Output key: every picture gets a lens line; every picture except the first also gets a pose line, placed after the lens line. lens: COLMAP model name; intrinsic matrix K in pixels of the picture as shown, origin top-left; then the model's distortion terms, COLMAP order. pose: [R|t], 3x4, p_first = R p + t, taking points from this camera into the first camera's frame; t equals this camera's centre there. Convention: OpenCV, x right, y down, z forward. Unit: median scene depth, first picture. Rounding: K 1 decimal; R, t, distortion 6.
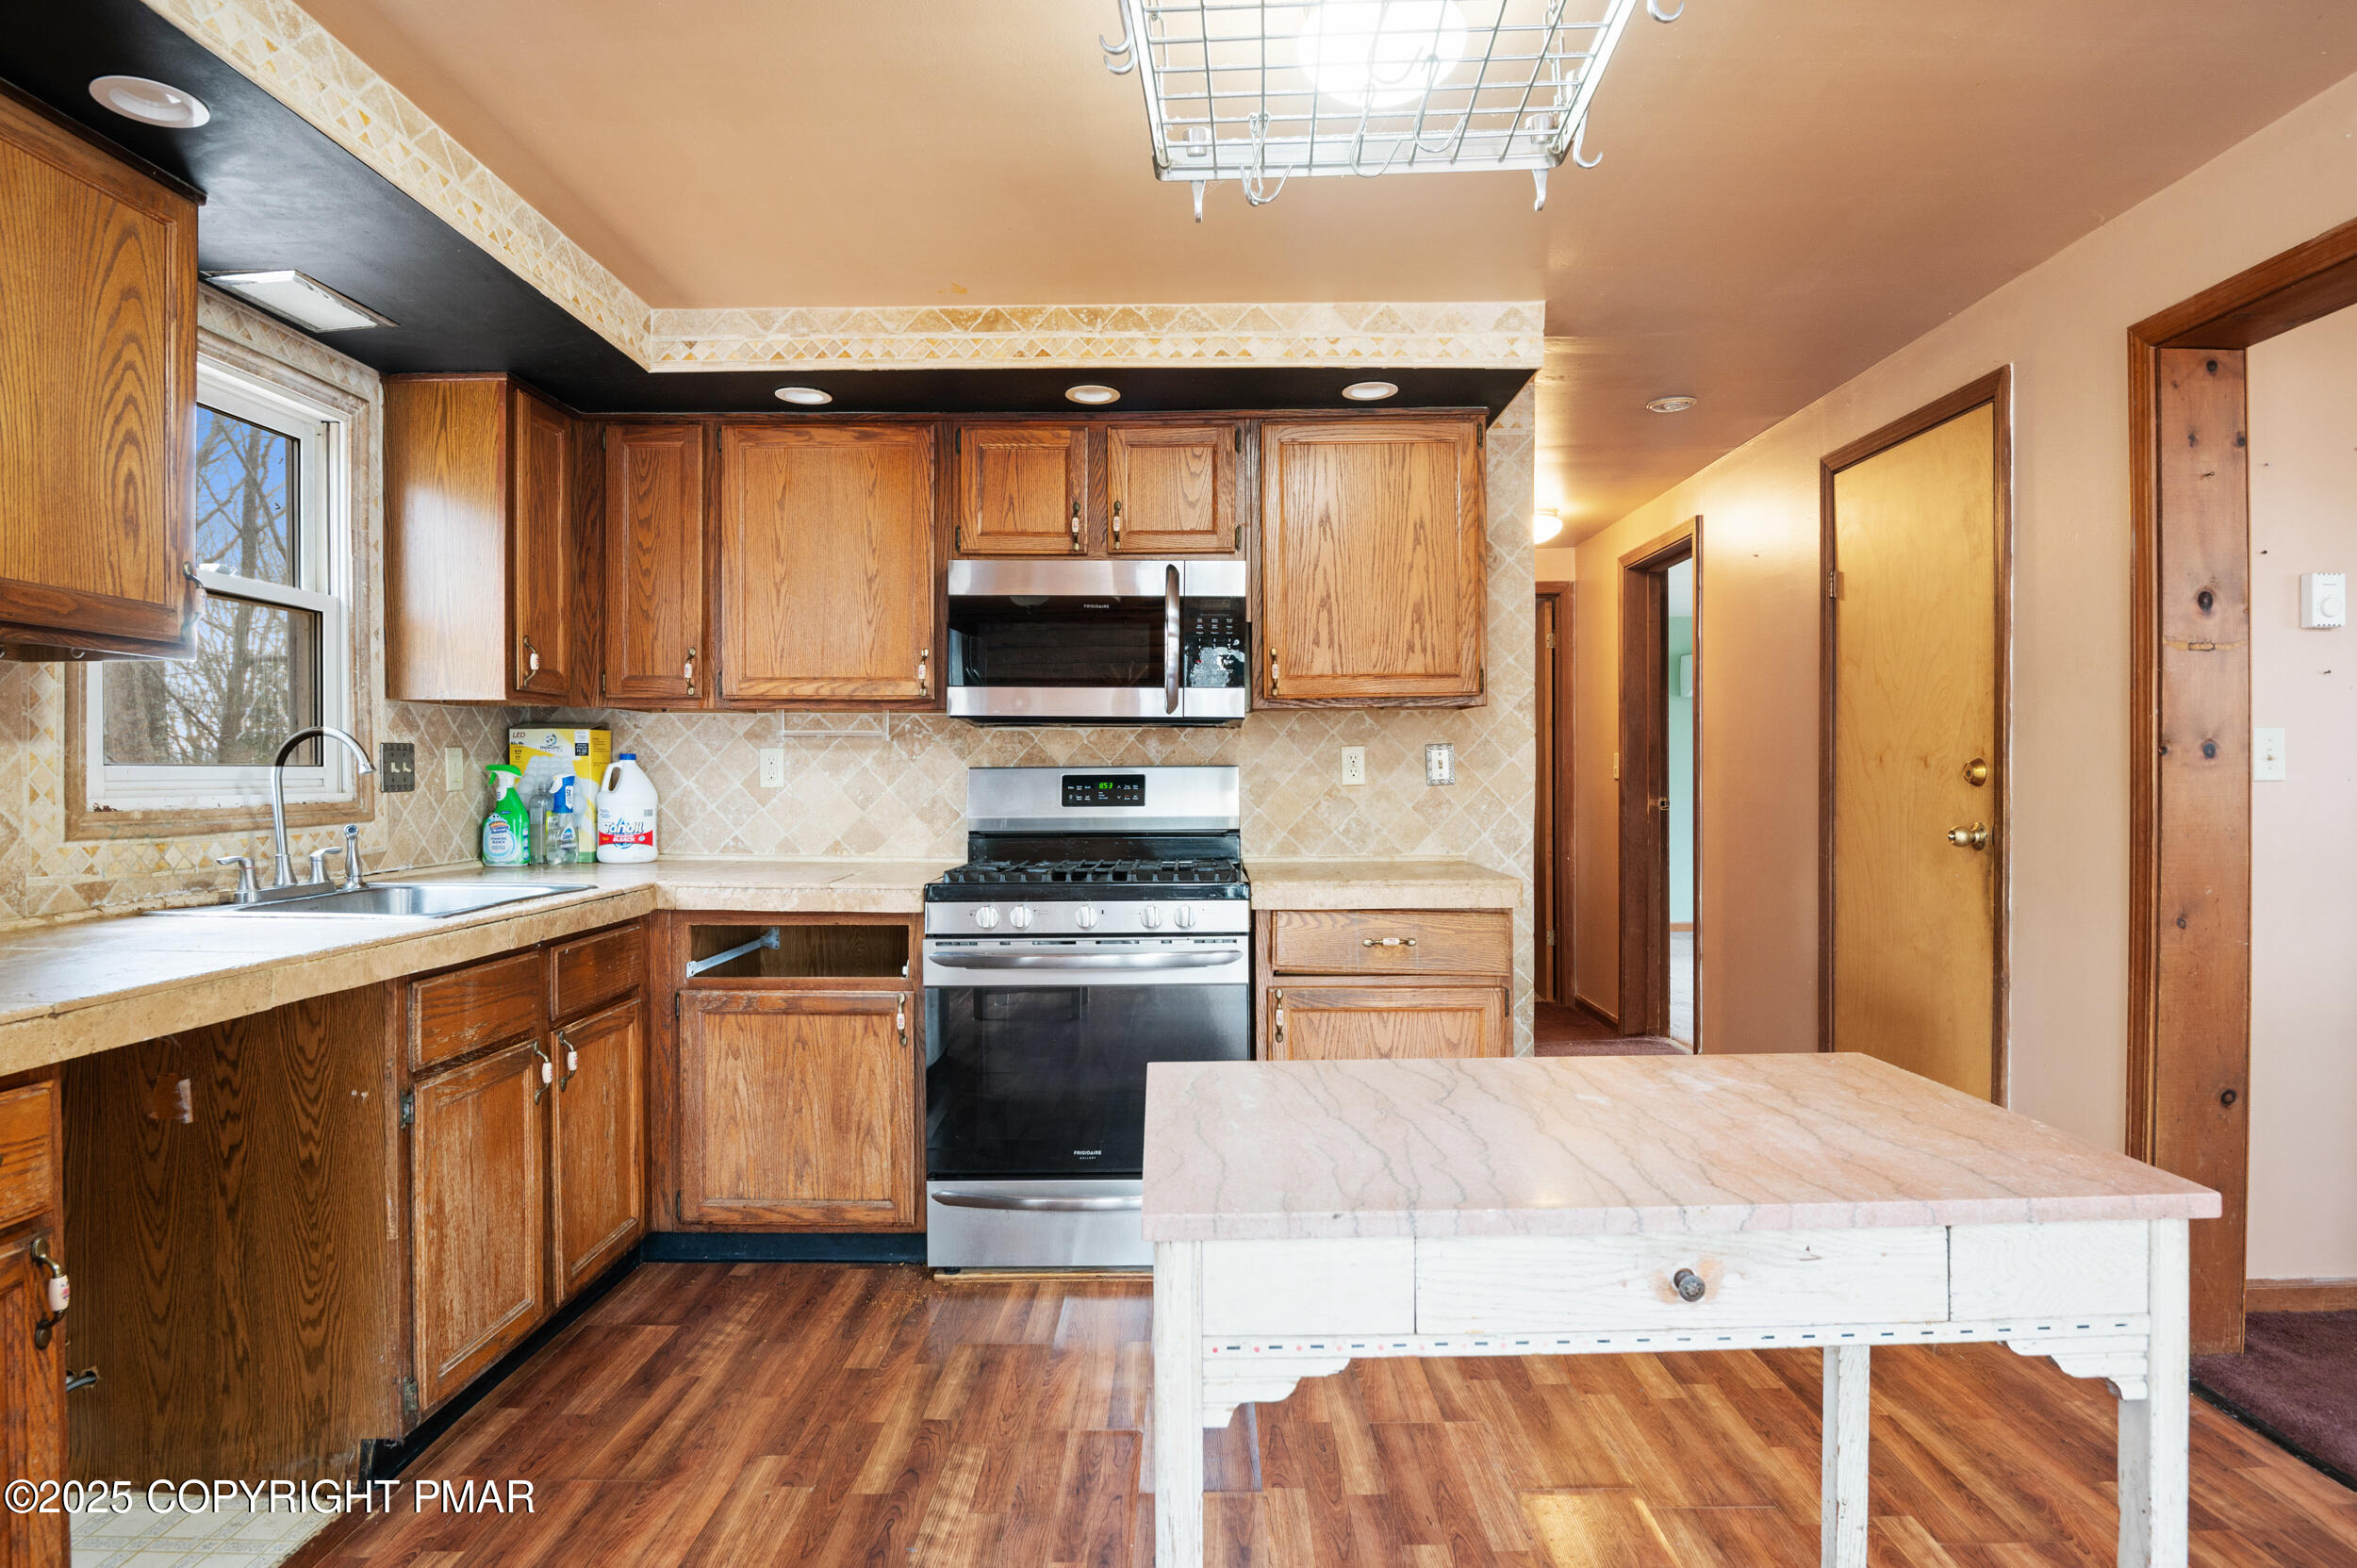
lens RADIAL K [[1307.9, 0, 1187.1], [0, 1307.9, 777.6], [0, 0, 1]] dist [-0.007238, -0.012000]
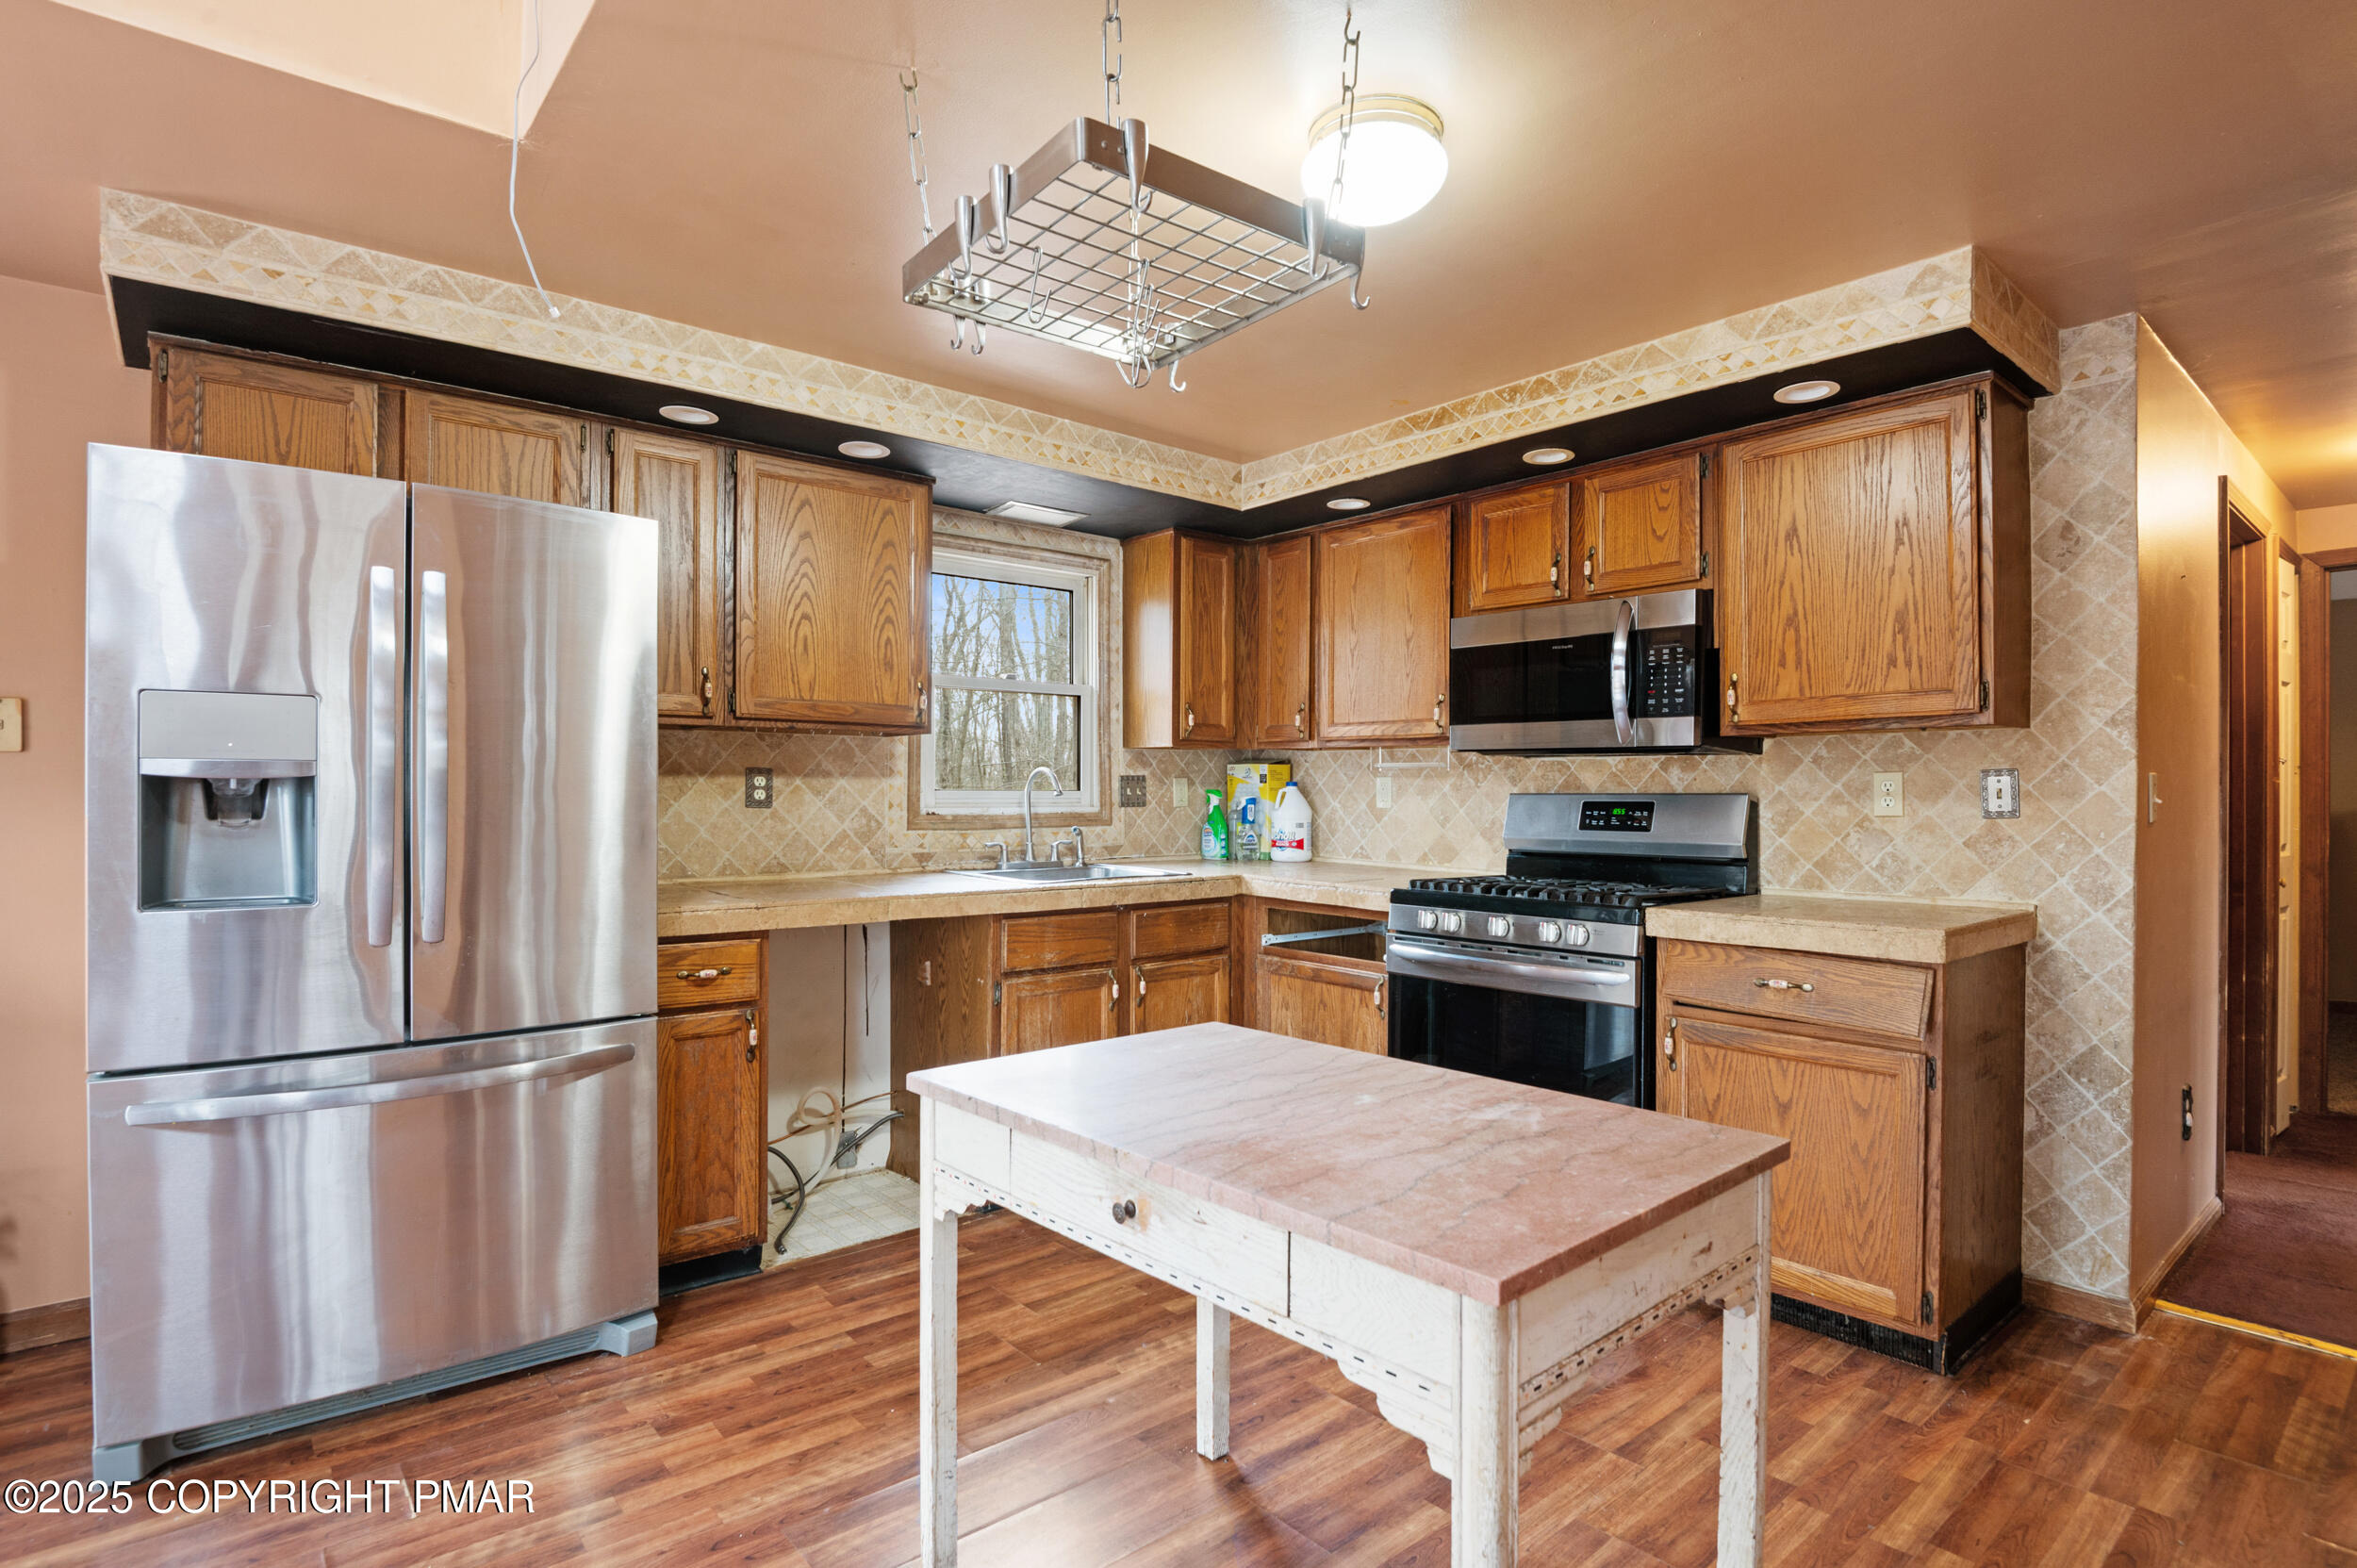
lens RADIAL K [[1206.0, 0, 1179.4], [0, 1206.0, 790.9], [0, 0, 1]] dist [-0.013398, -0.003365]
pose [[0.644178, 0.005526, -0.764855, 0.530659], [-0.009336, 0.999956, -0.000638, -0.007763], [0.764818, 0.007552, 0.644202, 0.116205]]
